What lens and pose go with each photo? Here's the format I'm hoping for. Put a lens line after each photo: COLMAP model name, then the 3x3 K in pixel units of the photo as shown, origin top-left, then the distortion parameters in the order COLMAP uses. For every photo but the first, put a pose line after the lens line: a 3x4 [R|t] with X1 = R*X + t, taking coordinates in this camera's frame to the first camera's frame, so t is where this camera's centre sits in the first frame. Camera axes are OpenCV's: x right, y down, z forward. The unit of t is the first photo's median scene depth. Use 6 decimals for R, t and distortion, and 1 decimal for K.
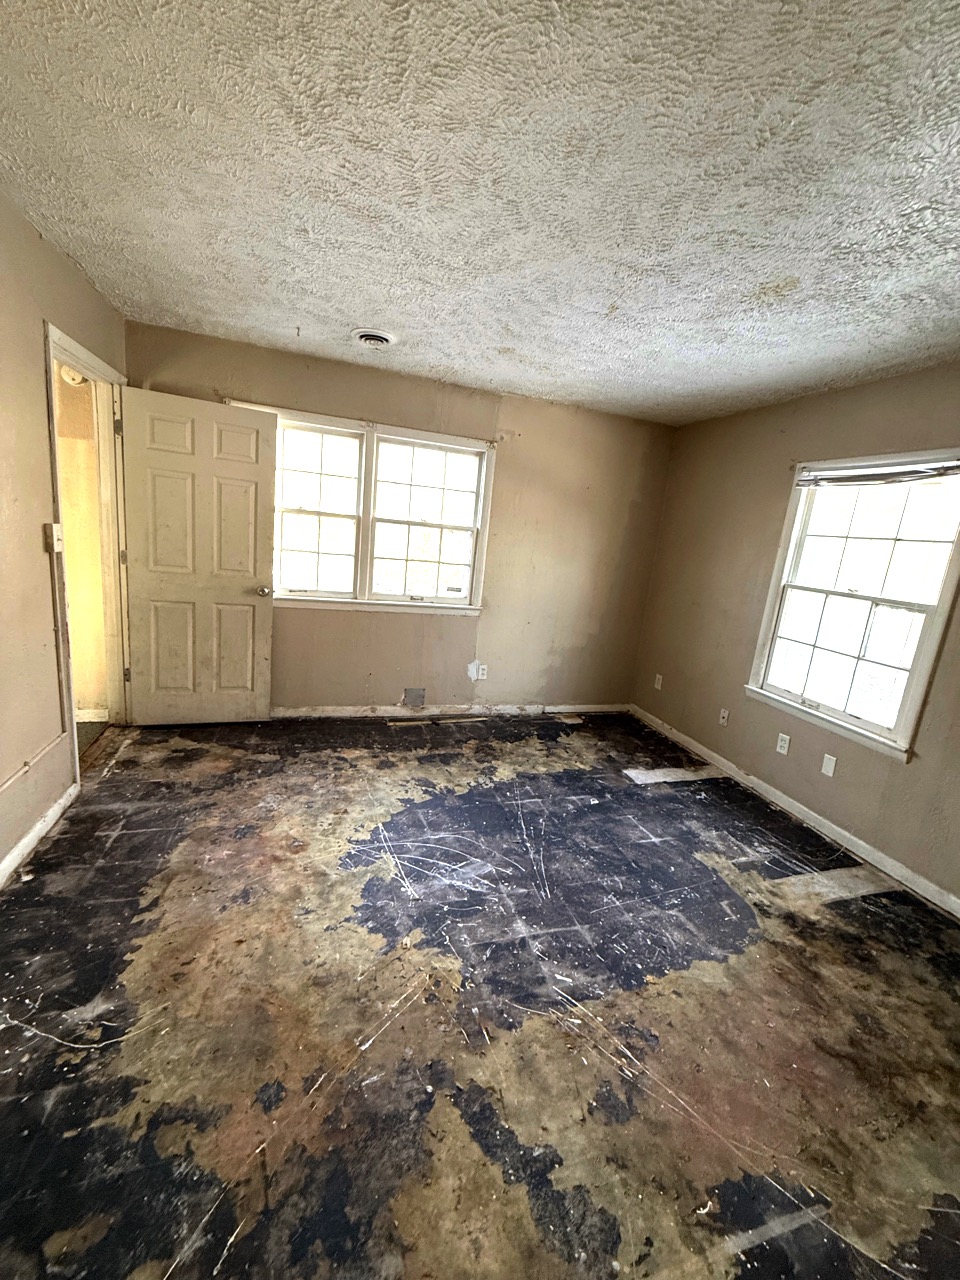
lens RADIAL K [[504.7, 0, 483.5], [0, 504.7, 637.8], [0, 0, 1]] dist [-0.005510, 0.000543]
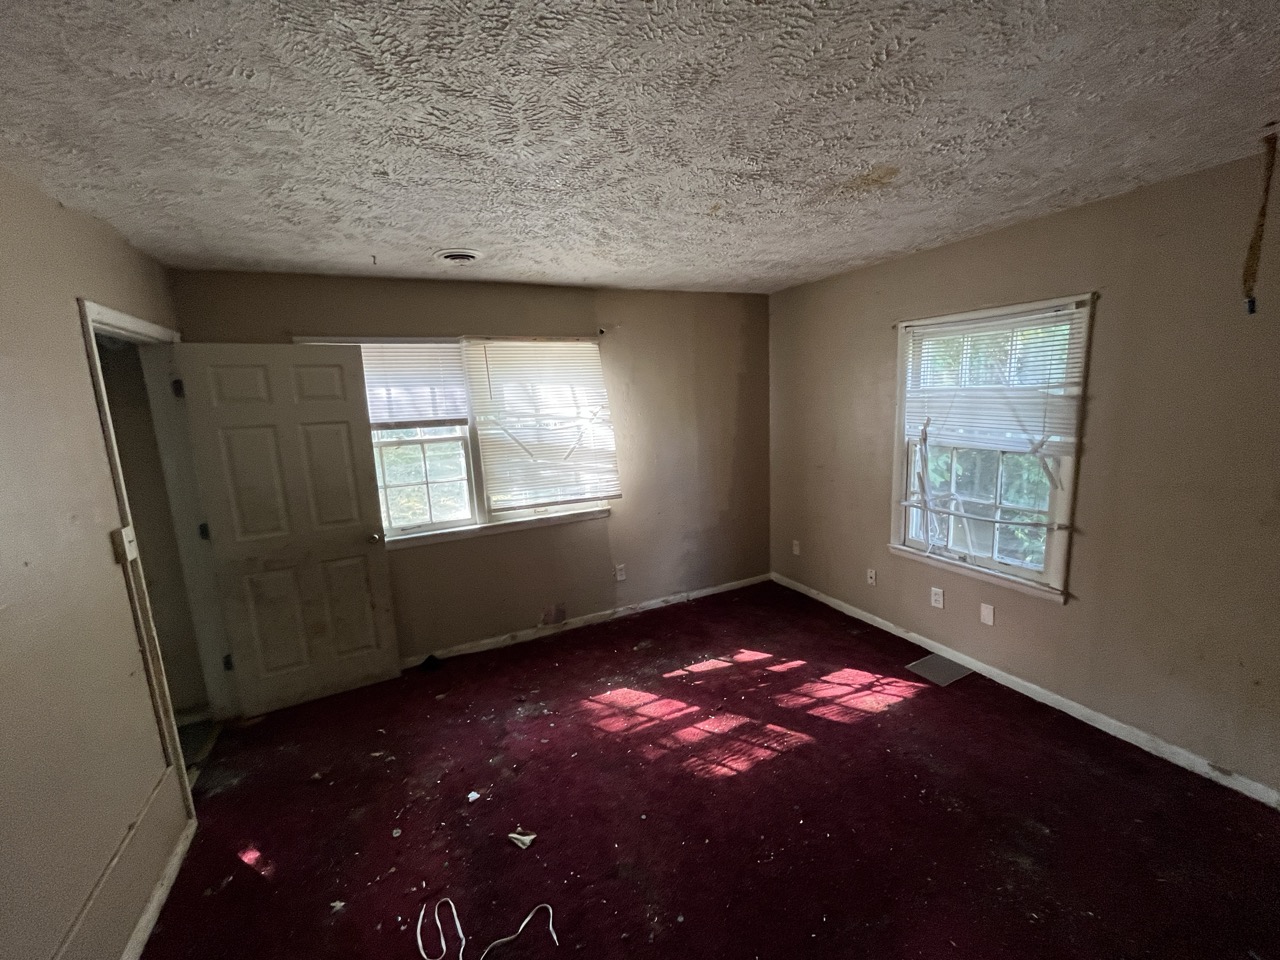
lens RADIAL K [[514.0, 0, 641.3], [0, 514.0, 481.4], [0, 0, 1]] dist [-0.006798, 0.000914]
pose [[0.979541, -0.168563, 0.109936, -0.115459], [0.172463, 0.984648, -0.026917, -0.188095], [-0.103711, 0.045326, 0.993574, 0.073316]]
